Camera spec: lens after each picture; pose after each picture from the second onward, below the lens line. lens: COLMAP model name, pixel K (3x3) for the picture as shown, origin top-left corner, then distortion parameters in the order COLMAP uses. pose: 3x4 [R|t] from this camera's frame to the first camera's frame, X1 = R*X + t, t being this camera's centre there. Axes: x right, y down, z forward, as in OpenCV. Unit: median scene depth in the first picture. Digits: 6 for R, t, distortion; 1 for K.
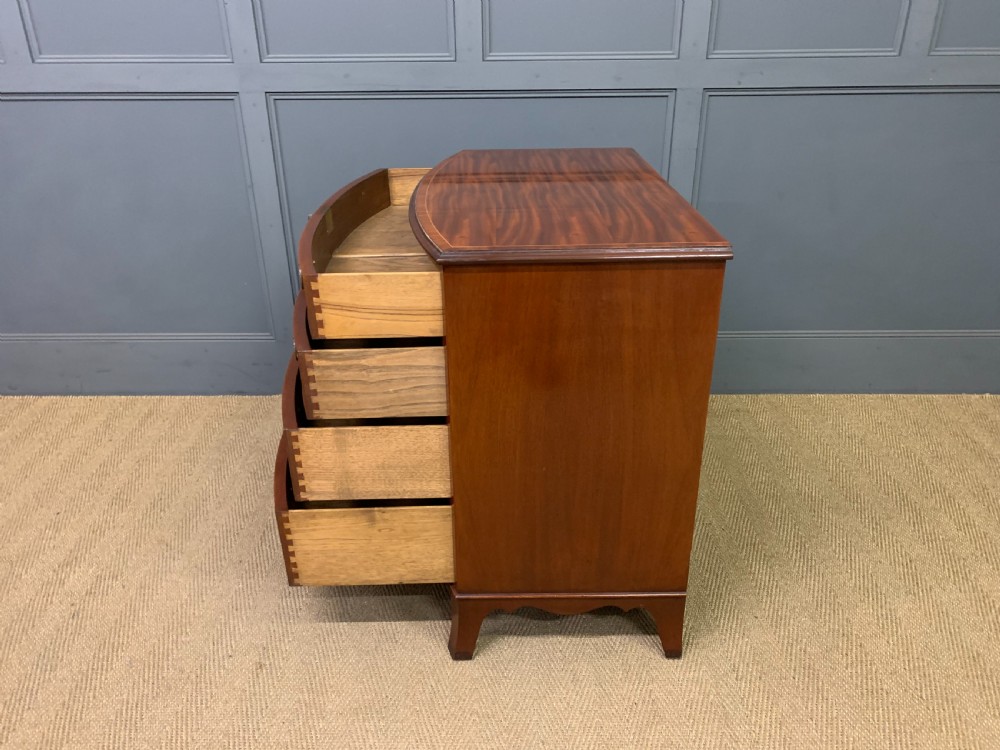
lens RADIAL K [[769.1, 0, 497.3], [0, 769.1, 380.7], [0, 0, 1]] dist [0.006984, 0.008469]
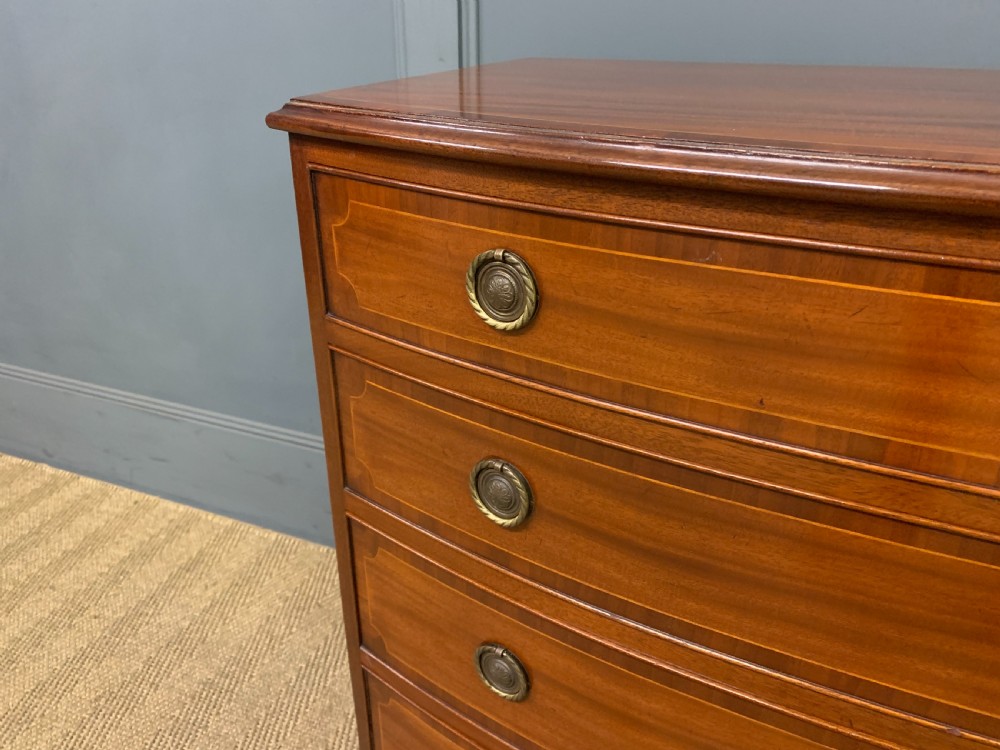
lens RADIAL K [[774.1, 0, 504.1], [0, 774.1, 381.7], [0, 0, 1]] dist [0.008258, 0.002497]
pose [[0.927083, 0.176239, -0.330843, -0.100684], [-0.176220, 0.983884, 0.030309, -0.161164], [0.330853, 0.030202, 0.943199, 0.635344]]
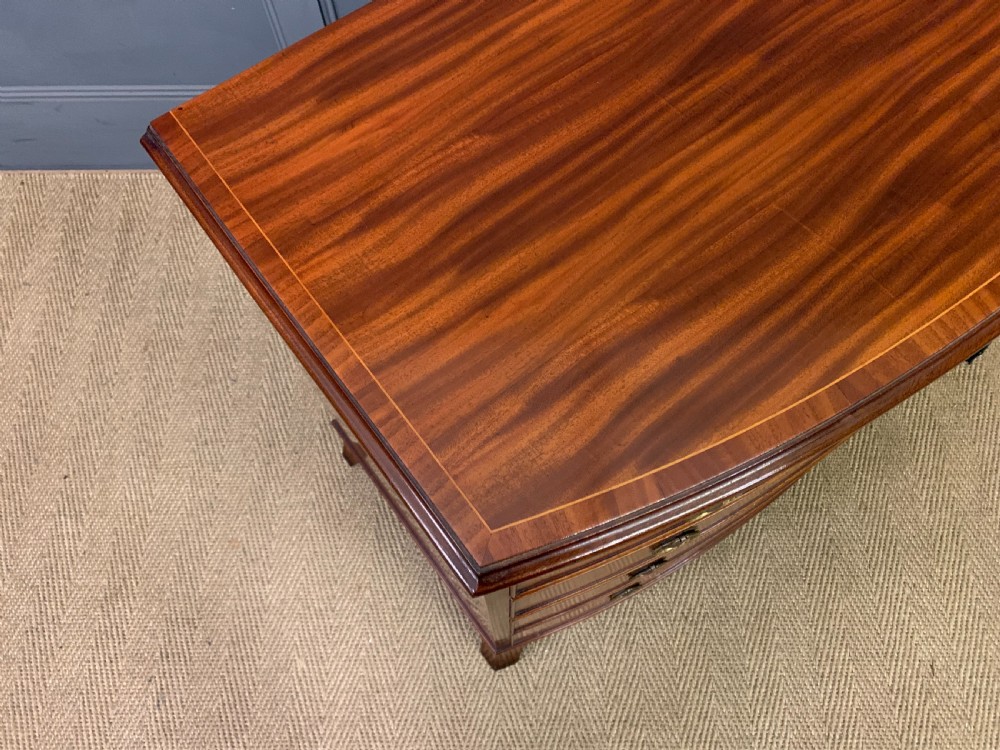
lens RADIAL K [[774.1, 0, 504.1], [0, 774.1, 381.7], [0, 0, 1]] dist [0.008258, 0.002497]
pose [[0.999893, -0.014515, 0.002002, -0.168836], [0.009618, 0.753264, 0.657648, -0.317856], [-0.011054, -0.657559, 0.753322, 0.498991]]
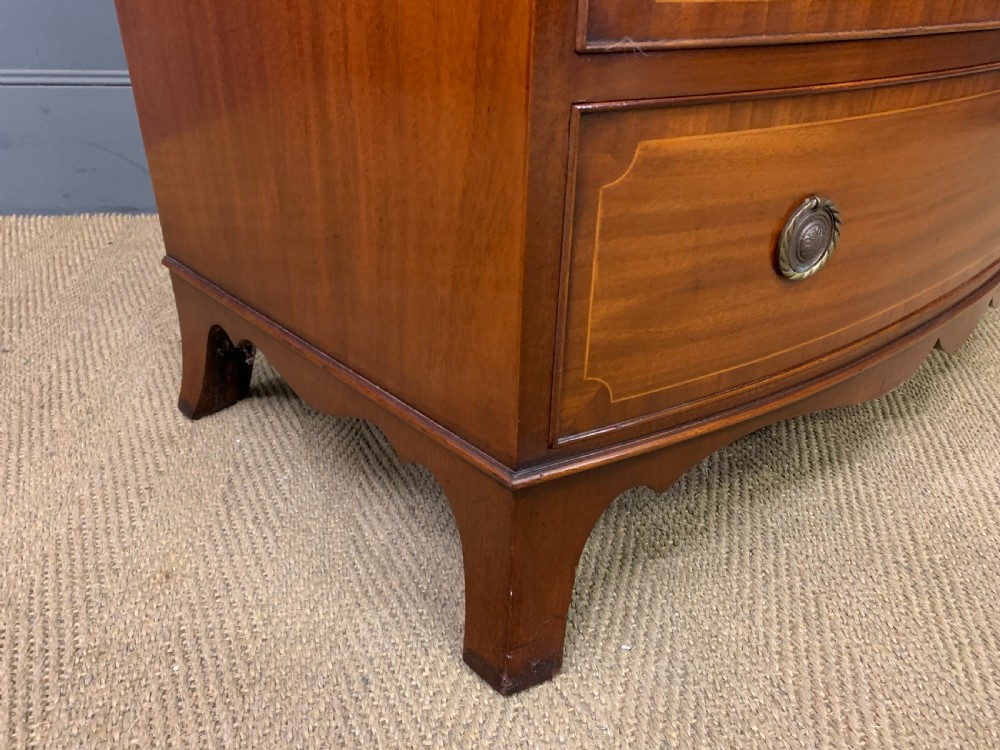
lens RADIAL K [[770.3, 0, 502.8], [0, 770.3, 373.1], [0, 0, 1]] dist [0.011142, 0.003945]
pose [[0.990295, -0.038099, 0.133655, -0.204001], [0.031223, 0.998097, 0.053171, 0.121421], [-0.135426, -0.048482, 0.989601, 0.581052]]
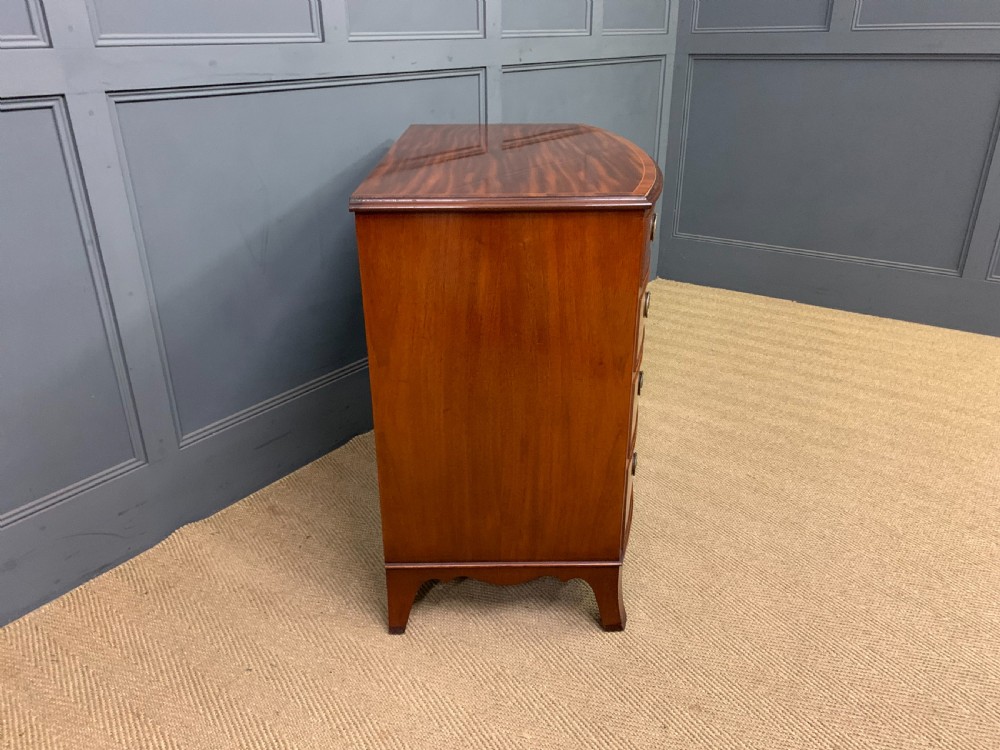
lens RADIAL K [[774.1, 0, 504.1], [0, 774.1, 381.7], [0, 0, 1]] dist [0.008258, 0.002497]
pose [[0.583963, -0.332285, 0.740657, -0.685178], [0.356146, 0.924761, 0.134081, -0.116020], [-0.729484, 0.185483, 0.658369, 0.369069]]
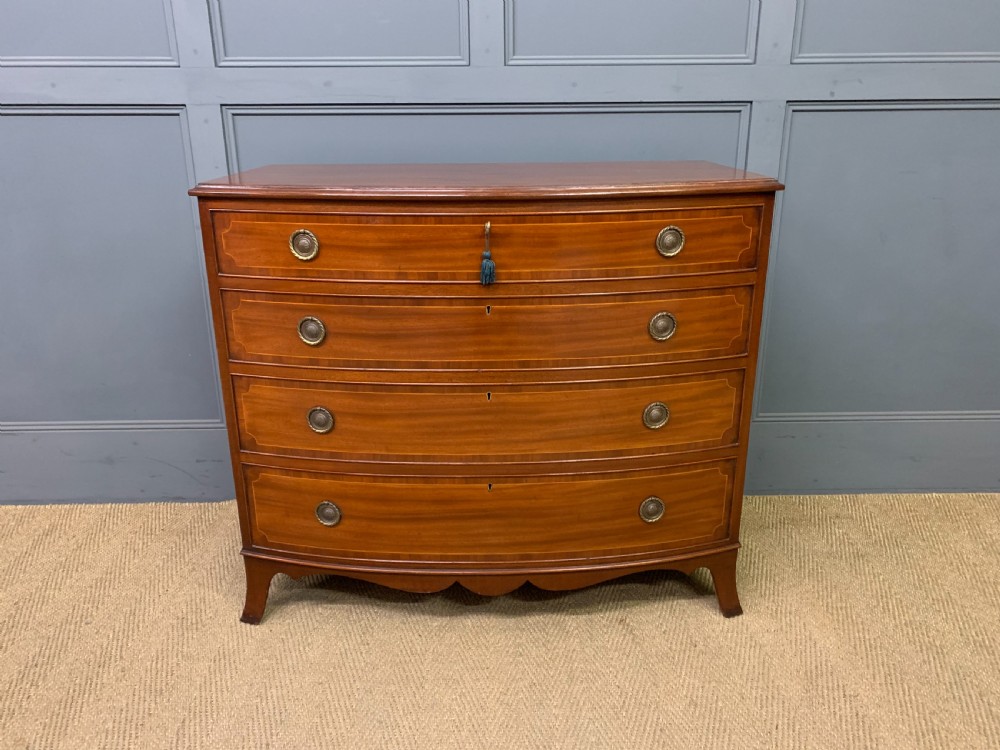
lens RADIAL K [[771.0, 0, 502.7], [0, 771.0, 366.1], [0, 0, 1]] dist [0.011470, 0.005451]
pose [[0.999637, -0.005949, 0.026262, -0.042683], [0.009488, 0.990555, -0.136787, -0.008245], [-0.025200, 0.136987, 0.990252, 0.269485]]
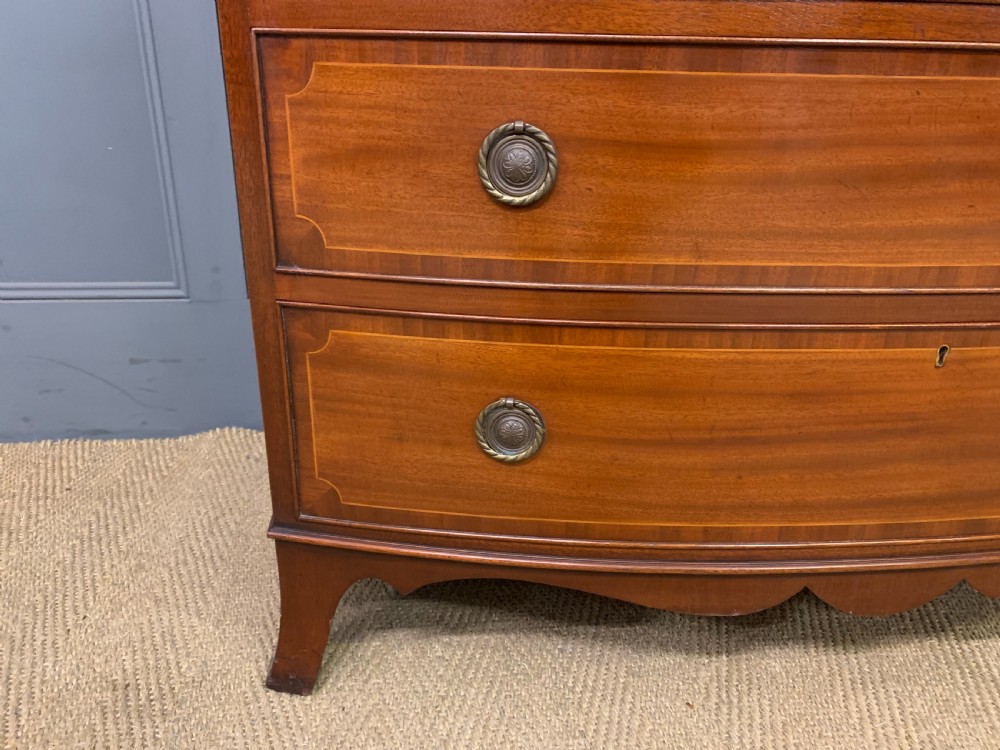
lens RADIAL K [[774.1, 0, 504.1], [0, 774.1, 381.7], [0, 0, 1]] dist [0.008258, 0.002497]
pose [[0.991742, -0.018070, 0.126970, -0.207384], [0.026300, 0.997639, -0.063440, 0.024279], [-0.125523, 0.066255, 0.989876, 0.680345]]
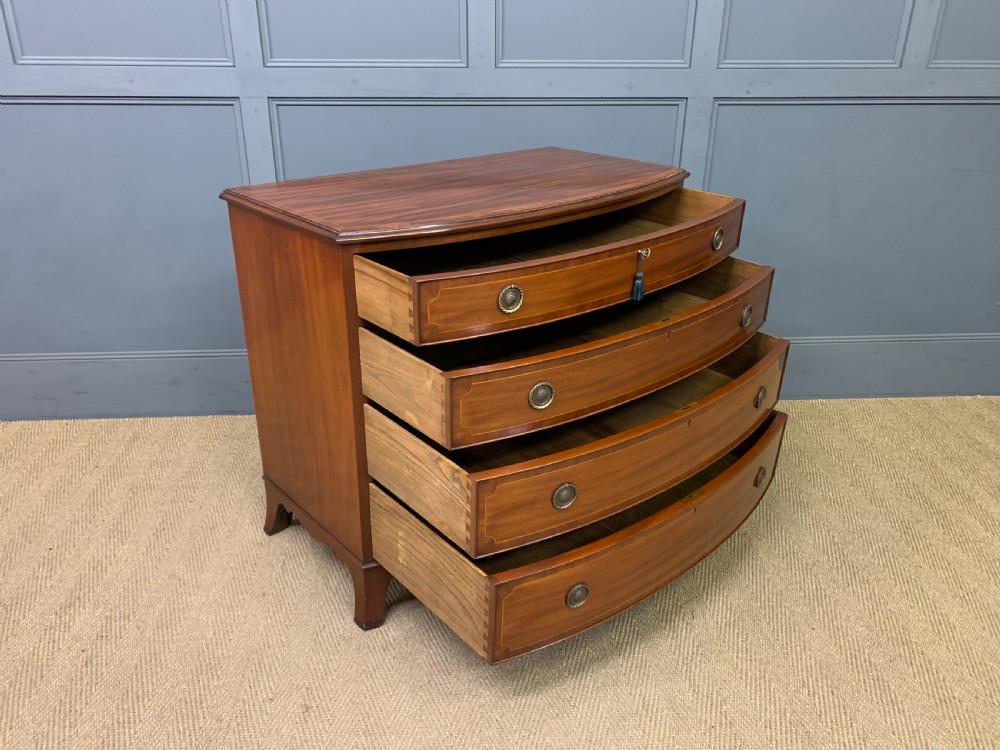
lens RADIAL K [[768.3, 0, 492.9], [0, 768.3, 367.8], [0, 0, 1]] dist [0.010960, 0.000232]
pose [[0.996356, -0.020058, 0.082900, -0.110295], [0.022775, 0.999230, -0.031964, -0.001780], [-0.082195, 0.033735, 0.996045, 0.036290]]
